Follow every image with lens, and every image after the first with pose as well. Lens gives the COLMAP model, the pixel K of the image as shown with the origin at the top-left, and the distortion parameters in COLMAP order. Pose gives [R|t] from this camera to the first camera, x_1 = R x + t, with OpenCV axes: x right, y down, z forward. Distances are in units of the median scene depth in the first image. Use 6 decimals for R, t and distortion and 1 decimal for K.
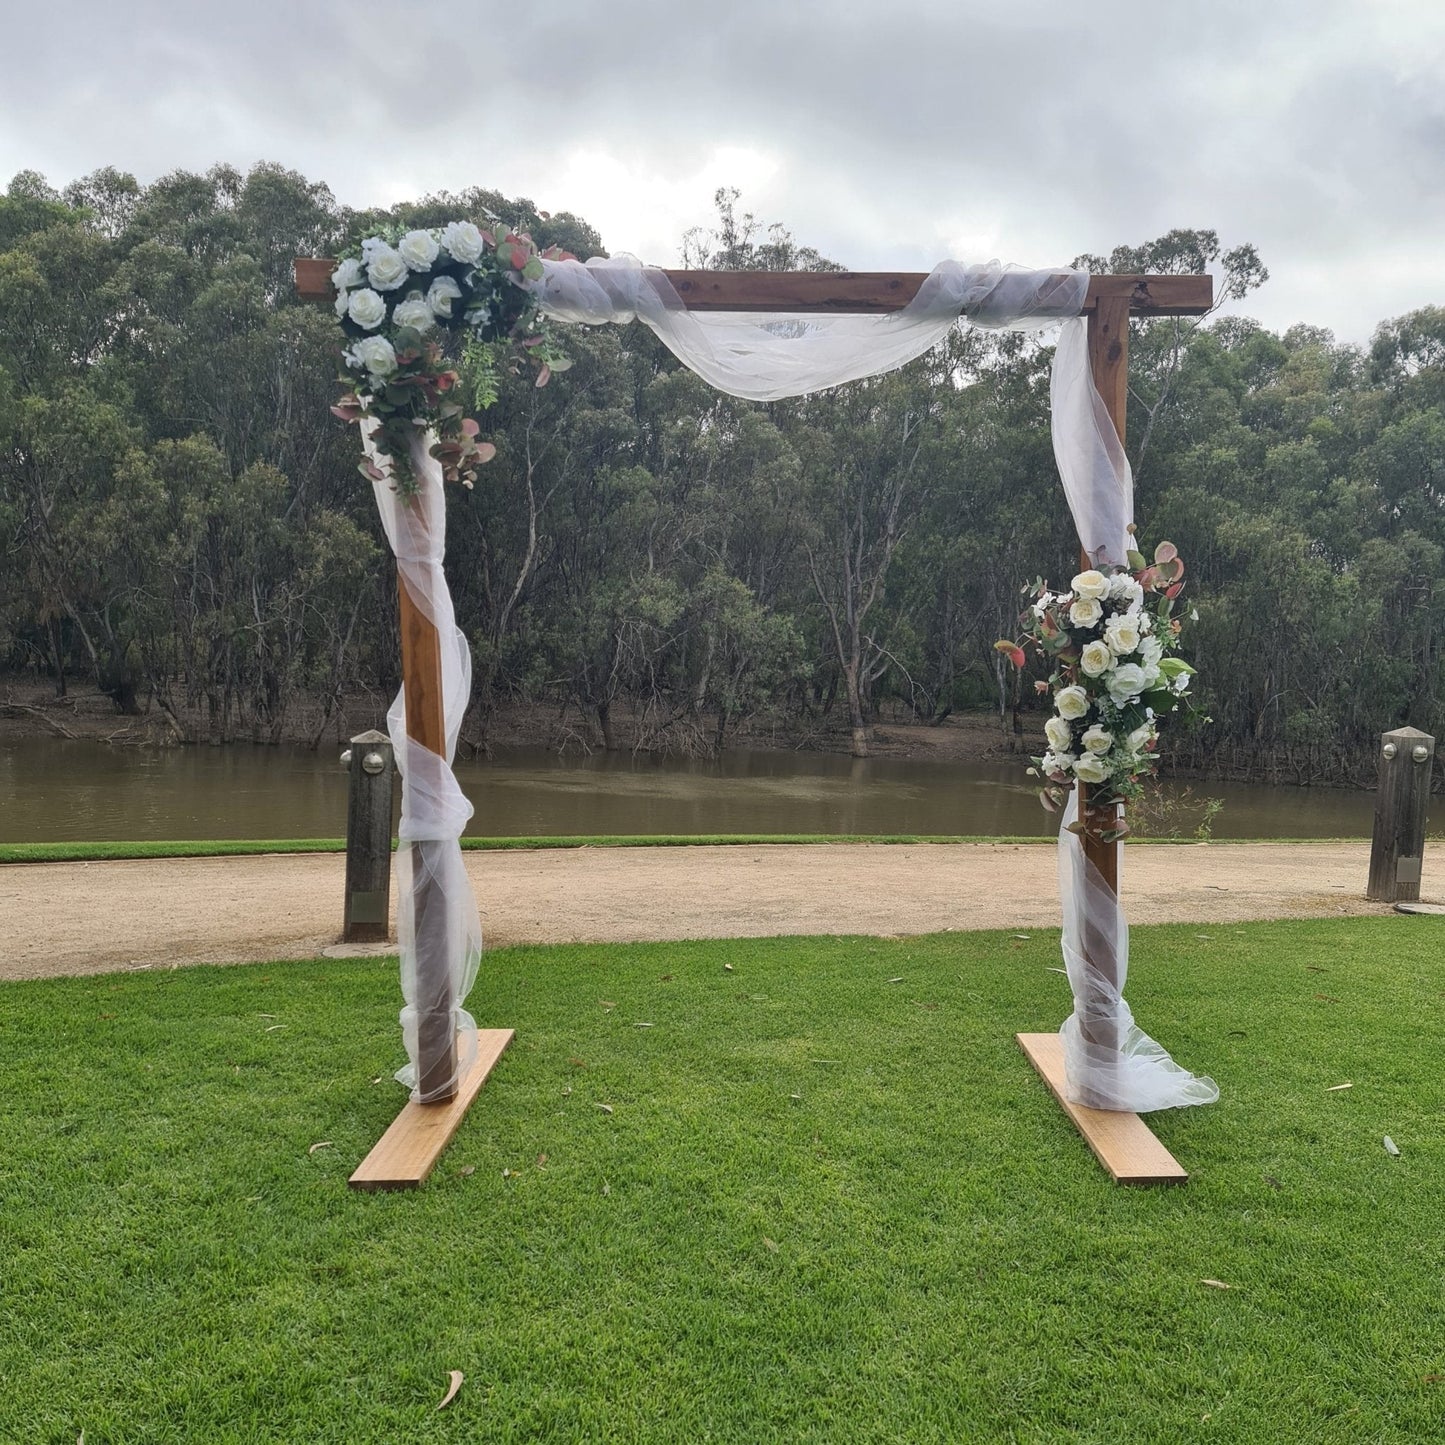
lens RADIAL K [[1350.0, 0, 702.3], [0, 1350.0, 724.0], [0, 0, 1]] dist [0.139870, -0.193337]
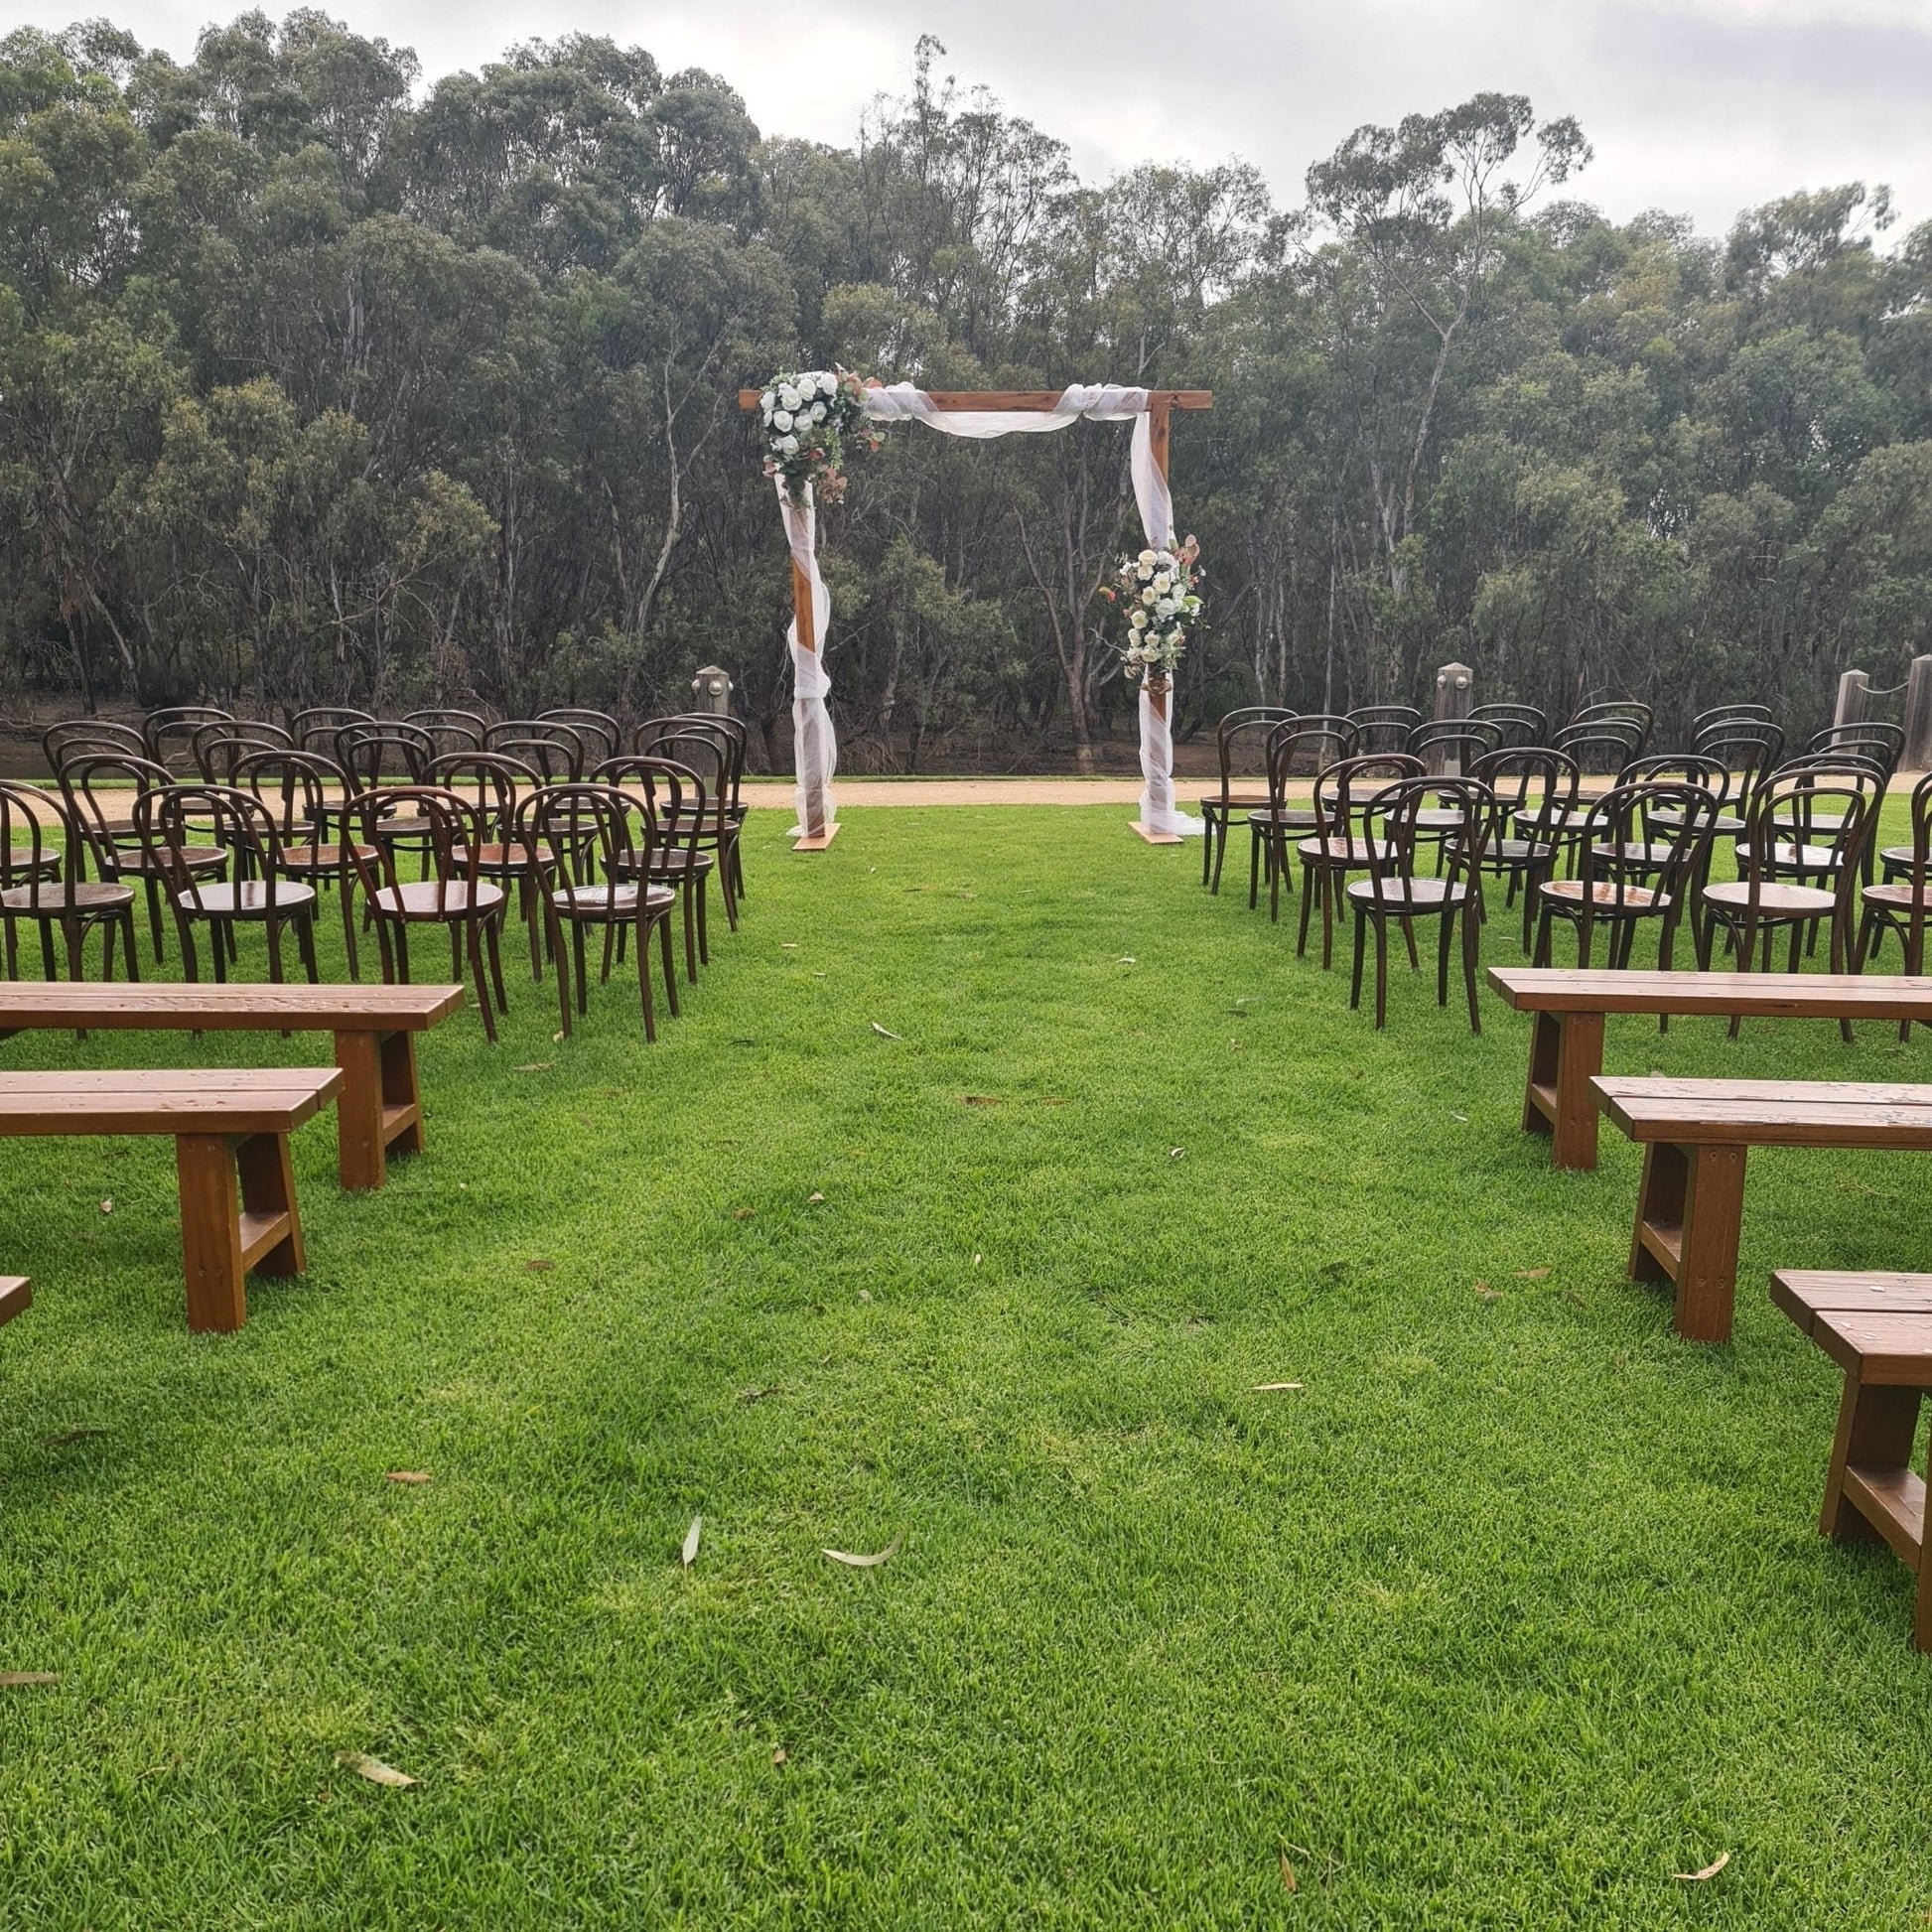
lens RADIAL K [[1805.0, 0, 938.9], [0, 1805.0, 968.1], [0, 0, 1]] dist [0.139870, -0.193337]
pose [[0.999373, -0.018994, 0.029877, -0.007830], [0.015420, 0.993174, 0.115617, 0.013133], [-0.031869, -0.115084, 0.992844, -0.122956]]
